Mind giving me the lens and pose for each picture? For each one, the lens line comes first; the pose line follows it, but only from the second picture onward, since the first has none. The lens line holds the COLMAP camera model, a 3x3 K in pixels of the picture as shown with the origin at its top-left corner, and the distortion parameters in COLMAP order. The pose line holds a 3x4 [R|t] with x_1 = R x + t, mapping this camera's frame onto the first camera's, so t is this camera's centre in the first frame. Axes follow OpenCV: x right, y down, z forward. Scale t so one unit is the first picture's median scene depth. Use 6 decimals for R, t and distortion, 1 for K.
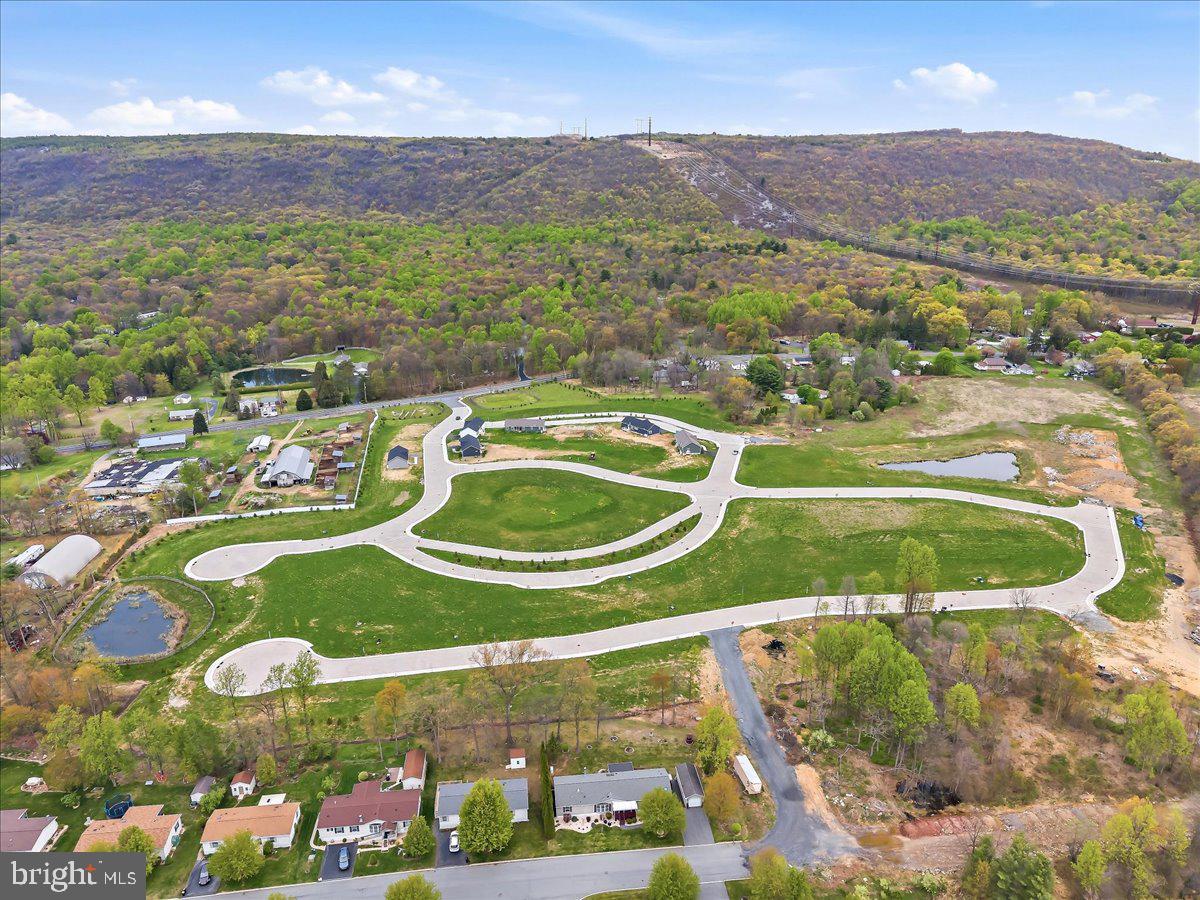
lens RADIAL K [[799.7, 0, 600.0], [0, 799.7, 450.0], [0, 0, 1]] dist [0.059588, -0.080028]
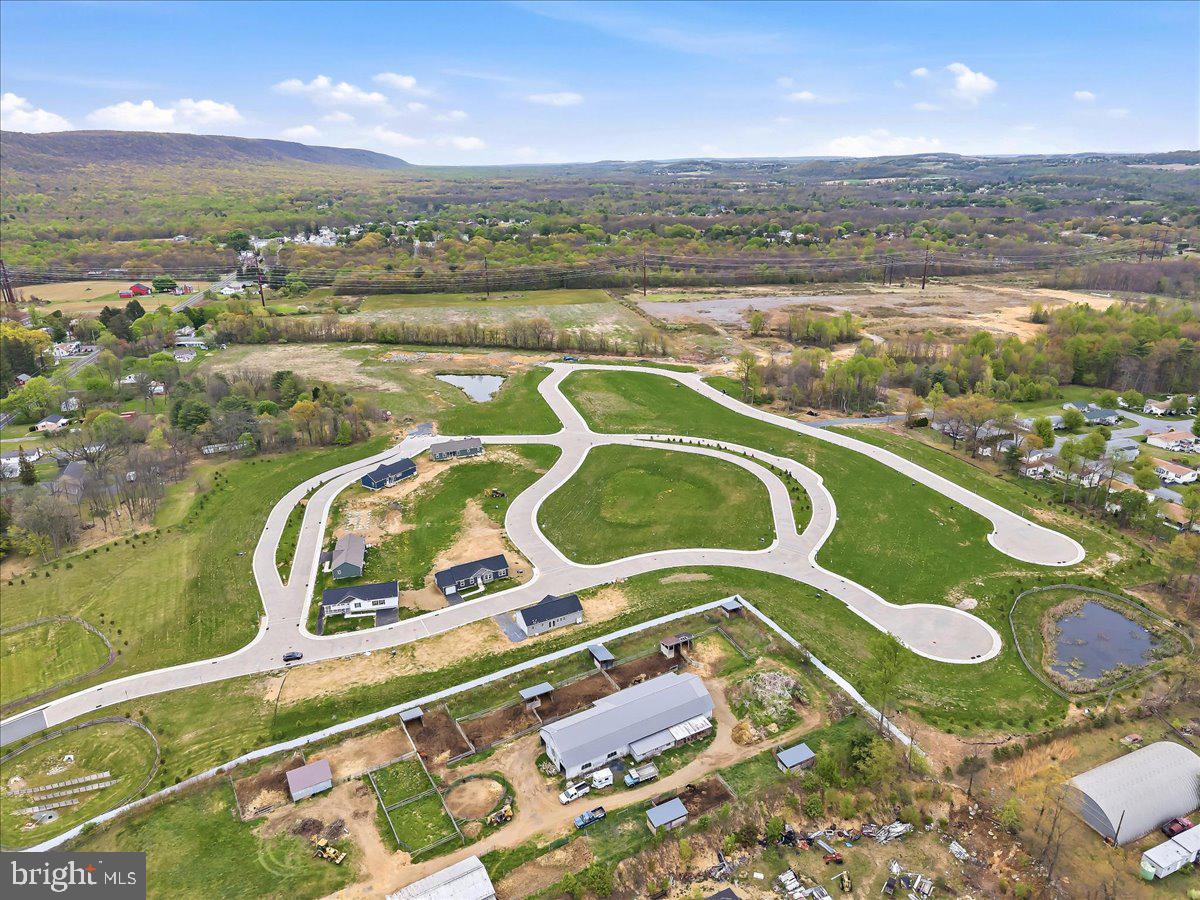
lens RADIAL K [[799.7, 0, 600.0], [0, 799.7, 450.0], [0, 0, 1]] dist [0.059588, -0.080028]
pose [[-0.268148, -0.318182, 0.909317, -0.800475], [0.316842, 0.862248, 0.395145, -0.332703], [-0.909785, 0.394067, -0.130397, 1.045521]]
